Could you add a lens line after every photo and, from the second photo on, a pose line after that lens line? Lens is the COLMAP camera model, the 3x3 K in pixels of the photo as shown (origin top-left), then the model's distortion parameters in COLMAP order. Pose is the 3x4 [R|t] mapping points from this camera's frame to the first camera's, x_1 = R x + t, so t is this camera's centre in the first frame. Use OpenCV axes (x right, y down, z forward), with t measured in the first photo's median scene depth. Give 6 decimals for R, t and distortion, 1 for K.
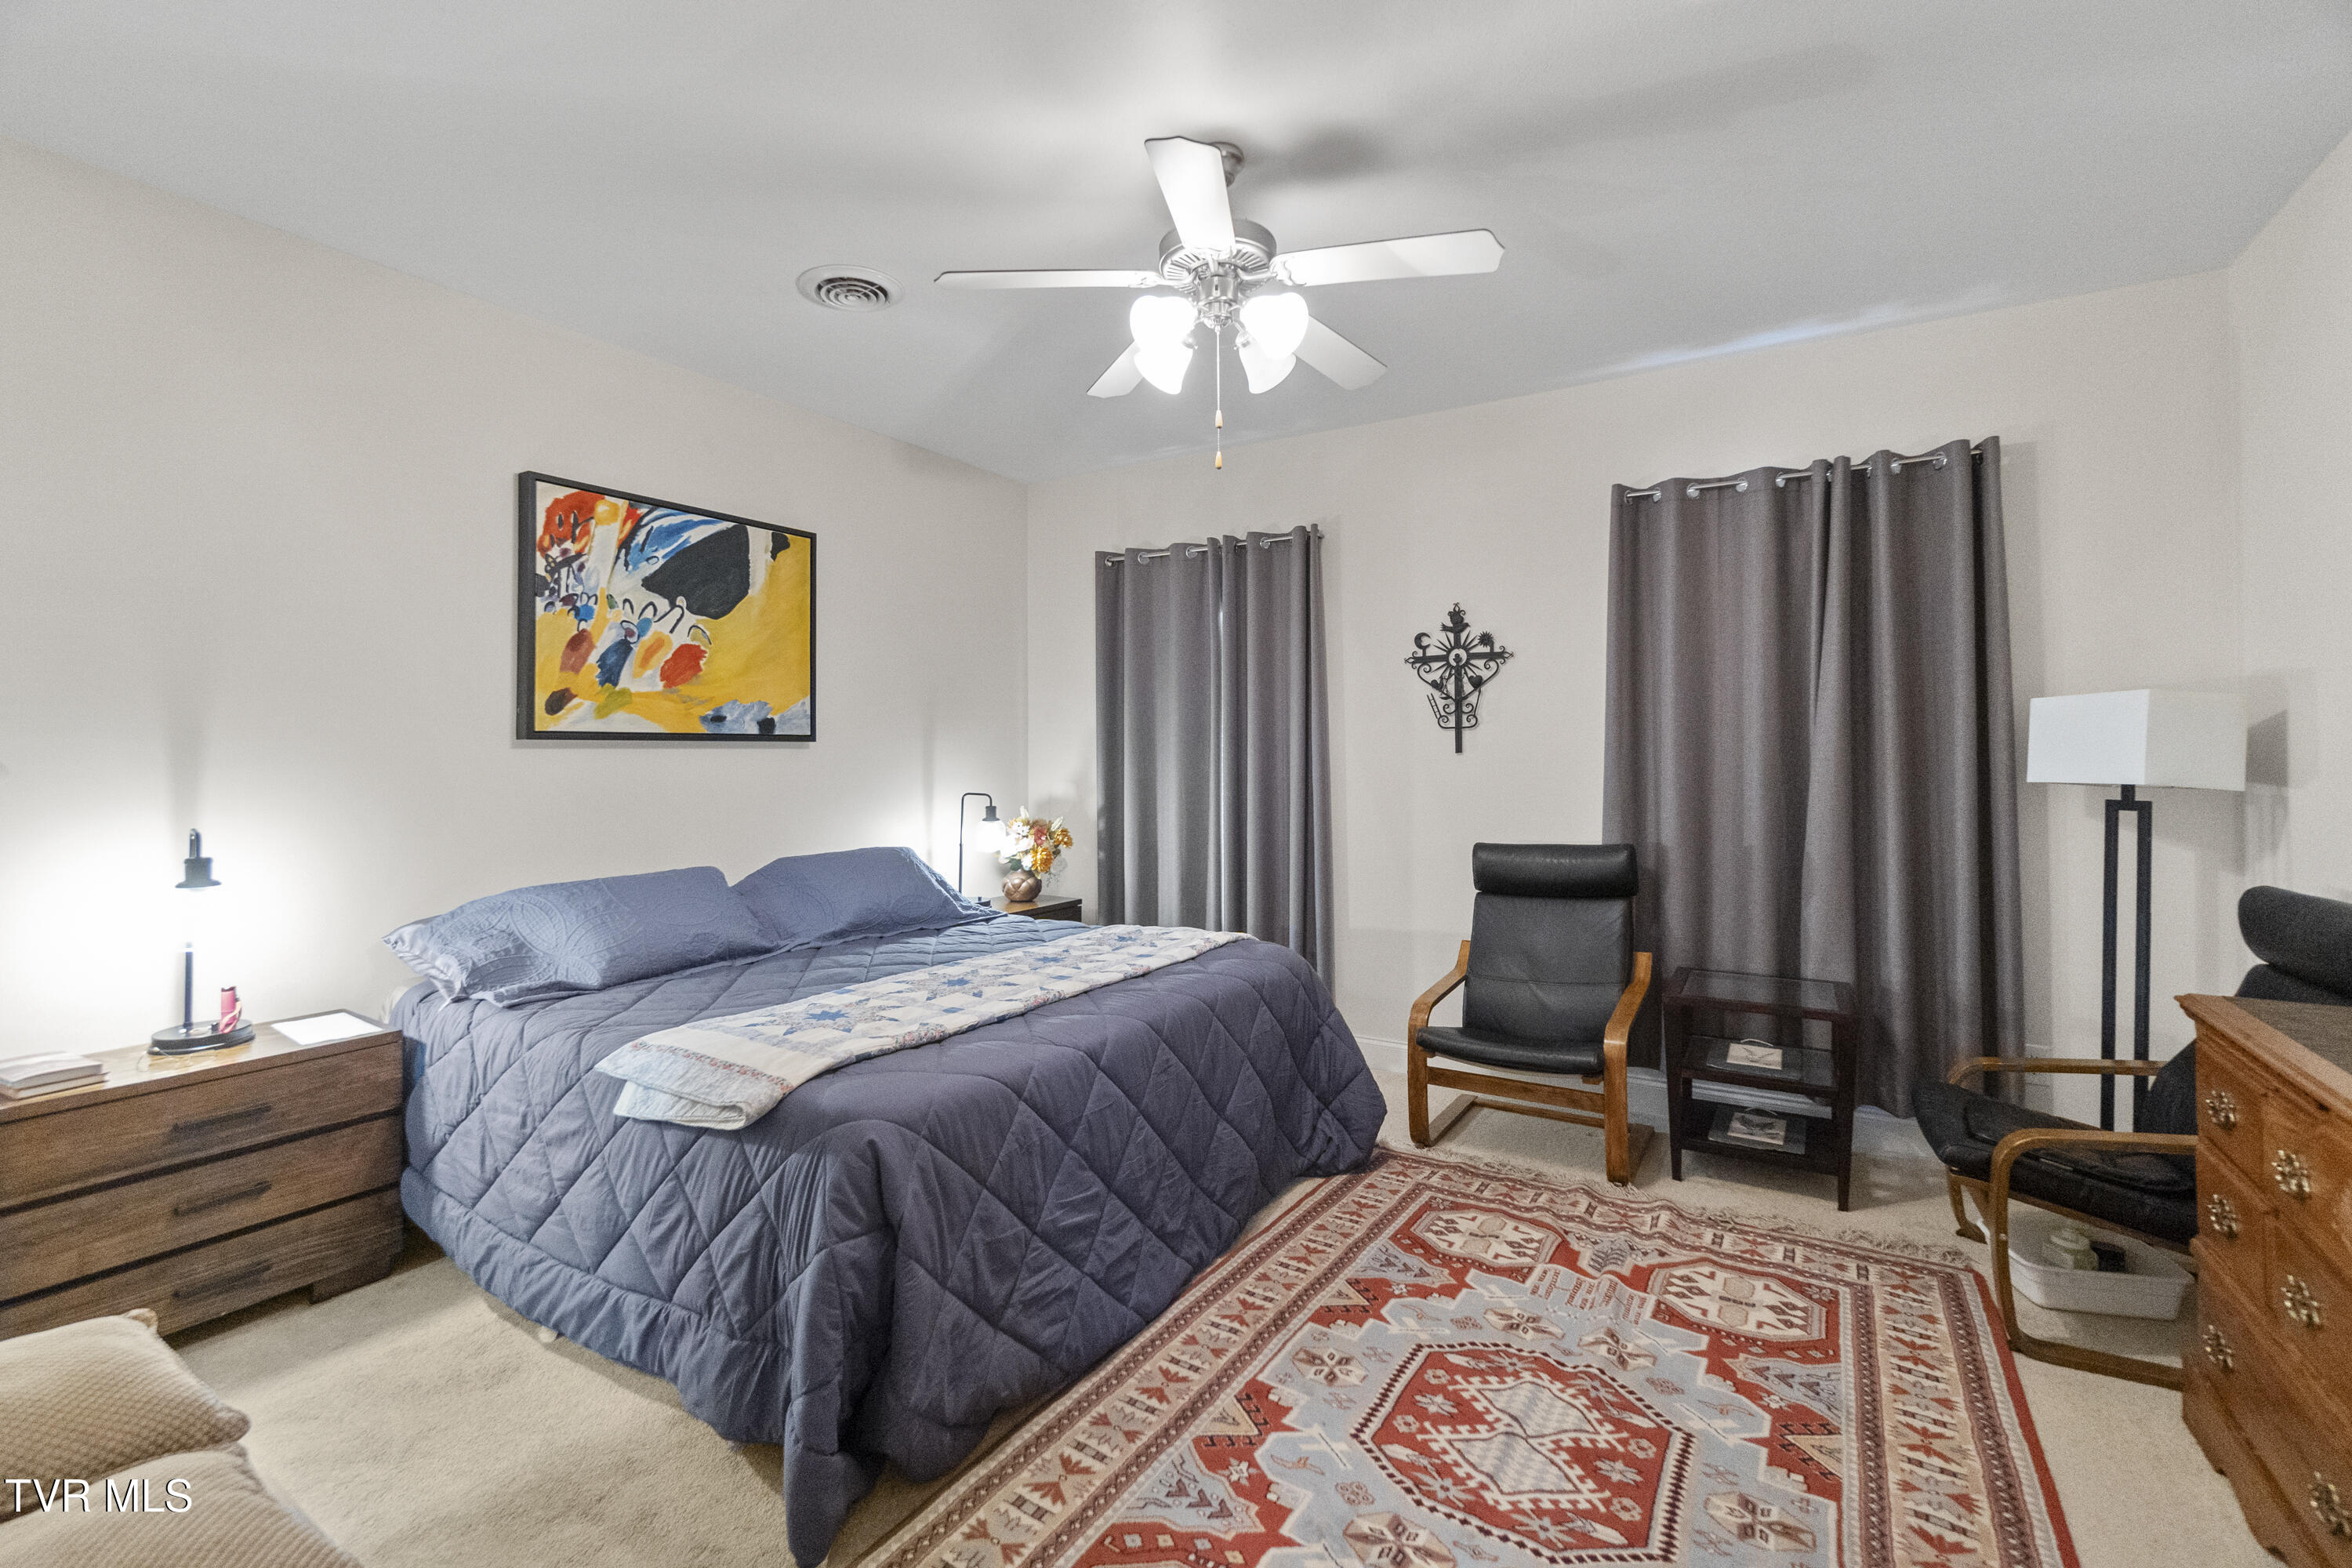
lens RADIAL K [[1032.0, 0, 1173.4], [0, 1032.0, 740.4], [0, 0, 1]] dist [-0.002443, -0.000075]
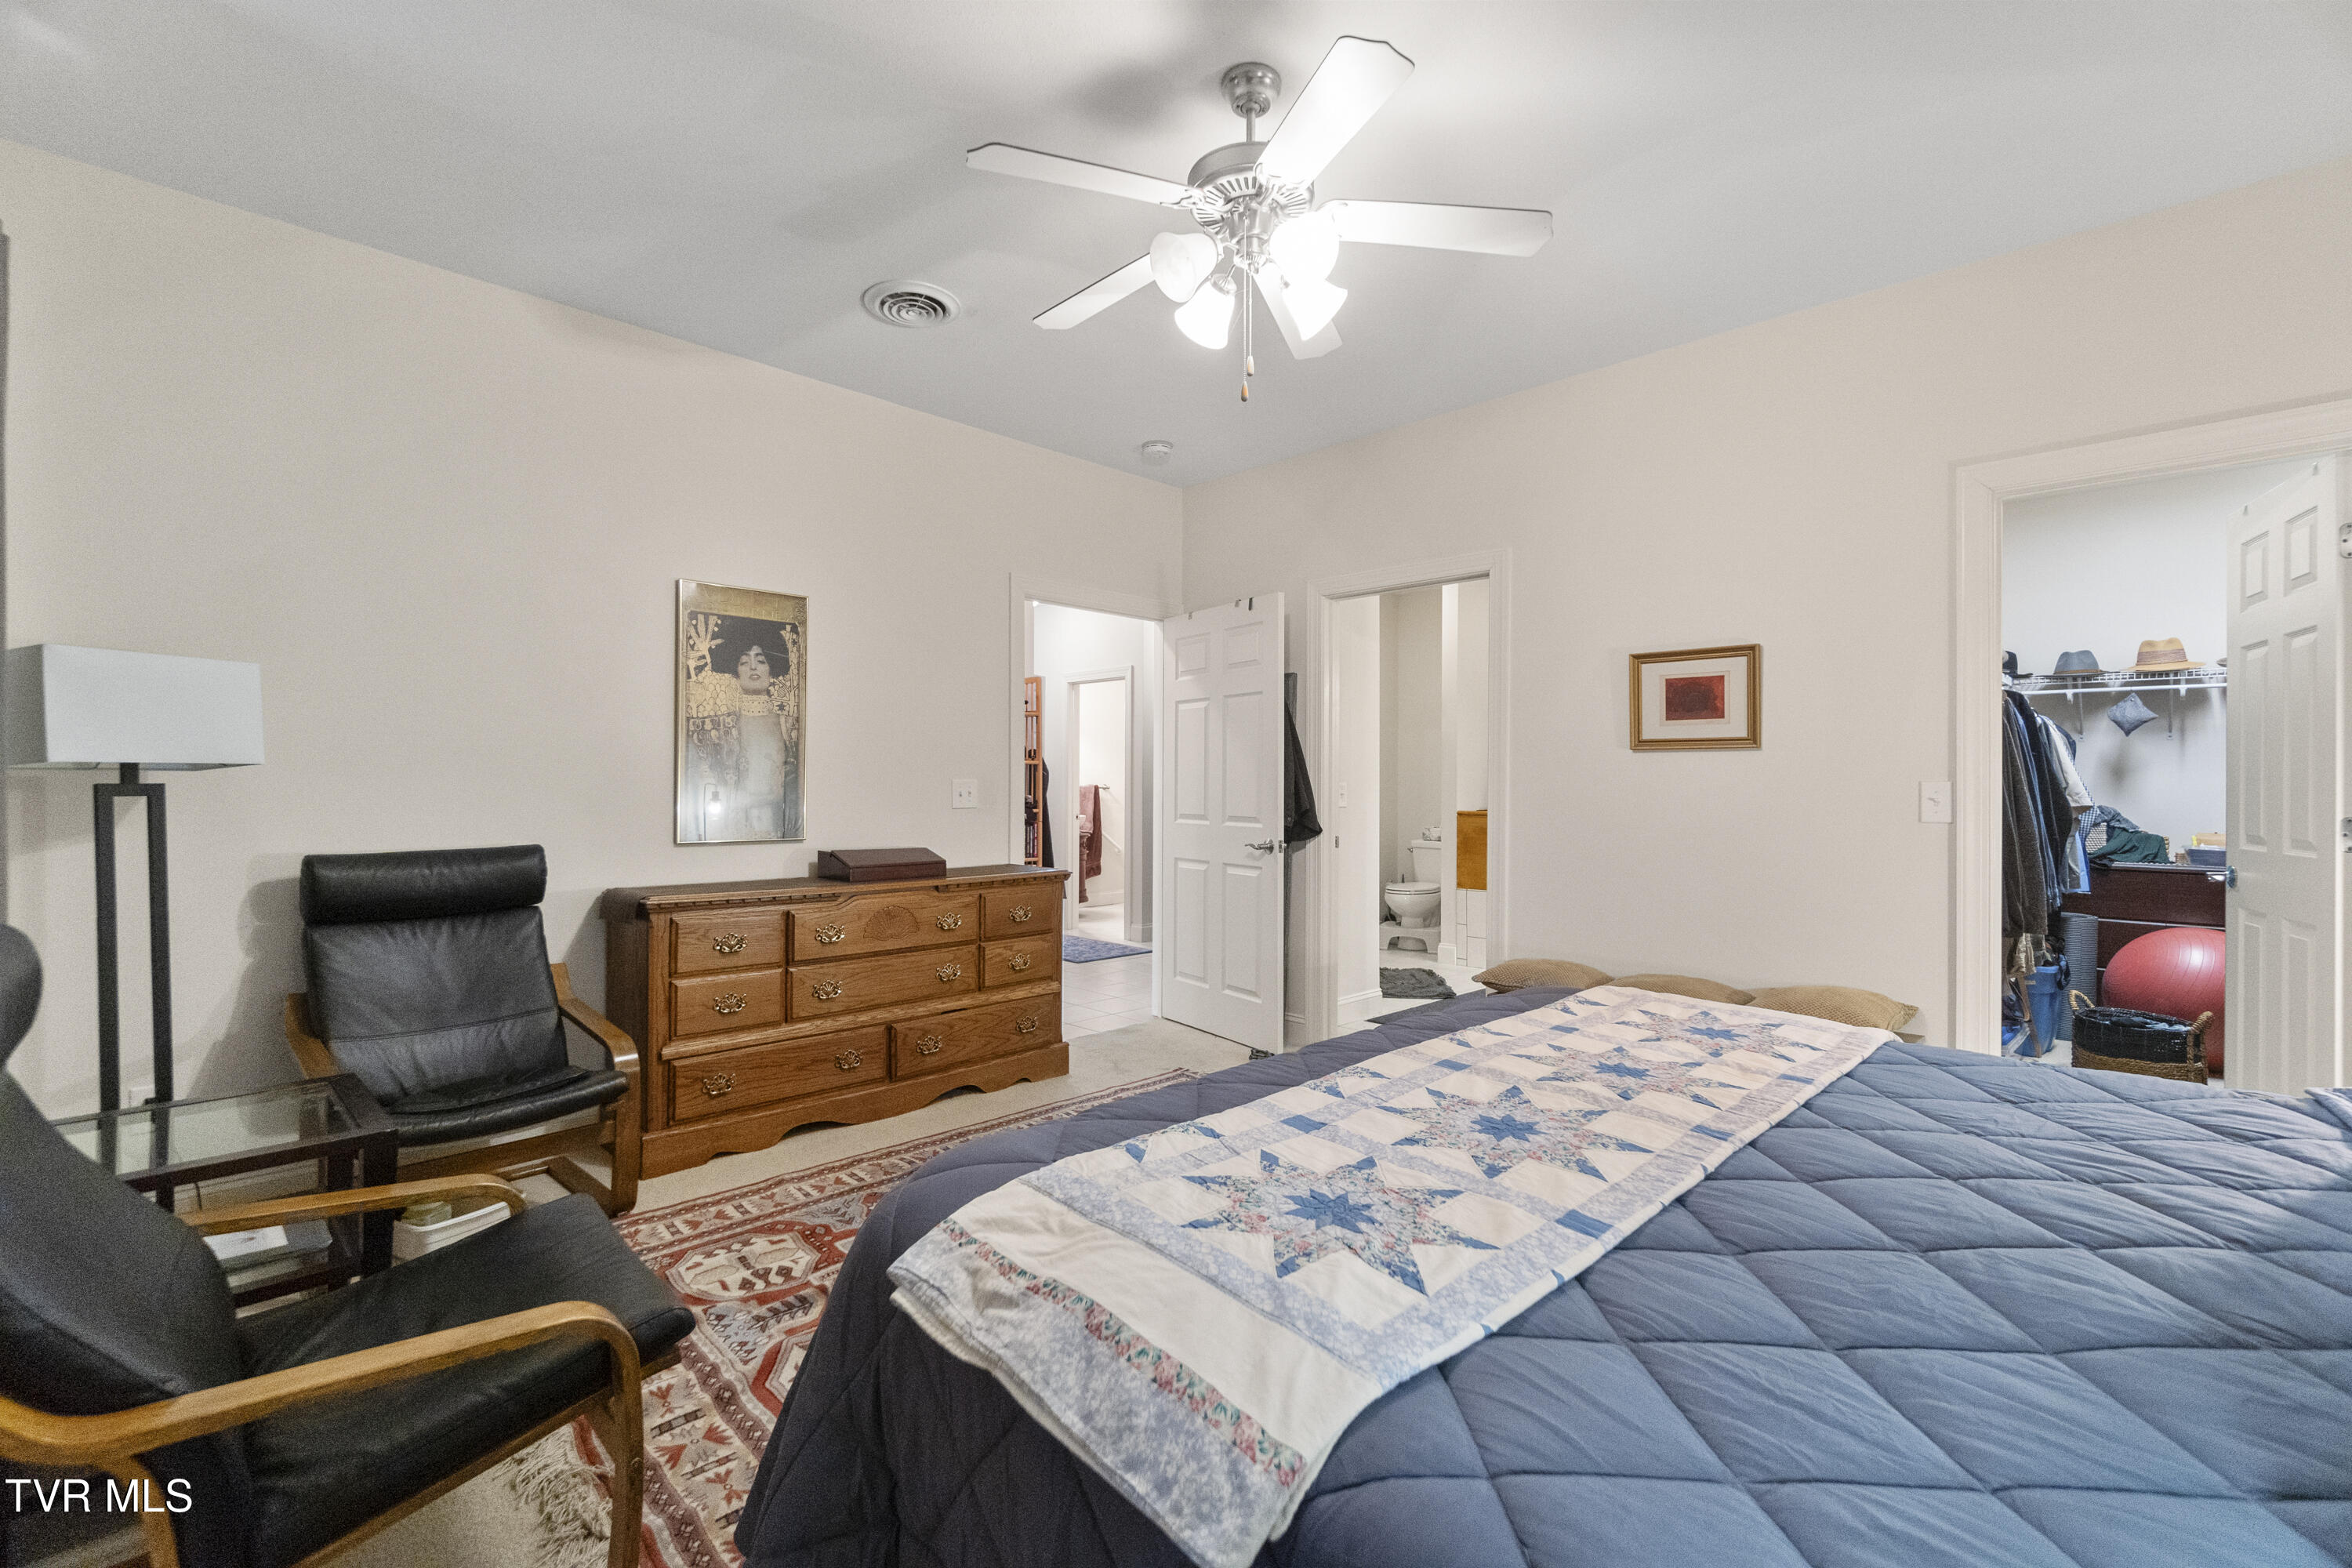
lens RADIAL K [[996.8, 0, 1177.4], [0, 996.8, 780.3], [0, 0, 1]] dist [0.014207, 0.000011]
pose [[-0.971238, 0.003216, 0.238090, -0.087459], [-0.002957, 0.999669, -0.025564, 0.075177], [-0.238093, -0.025532, -0.970907, 1.601900]]
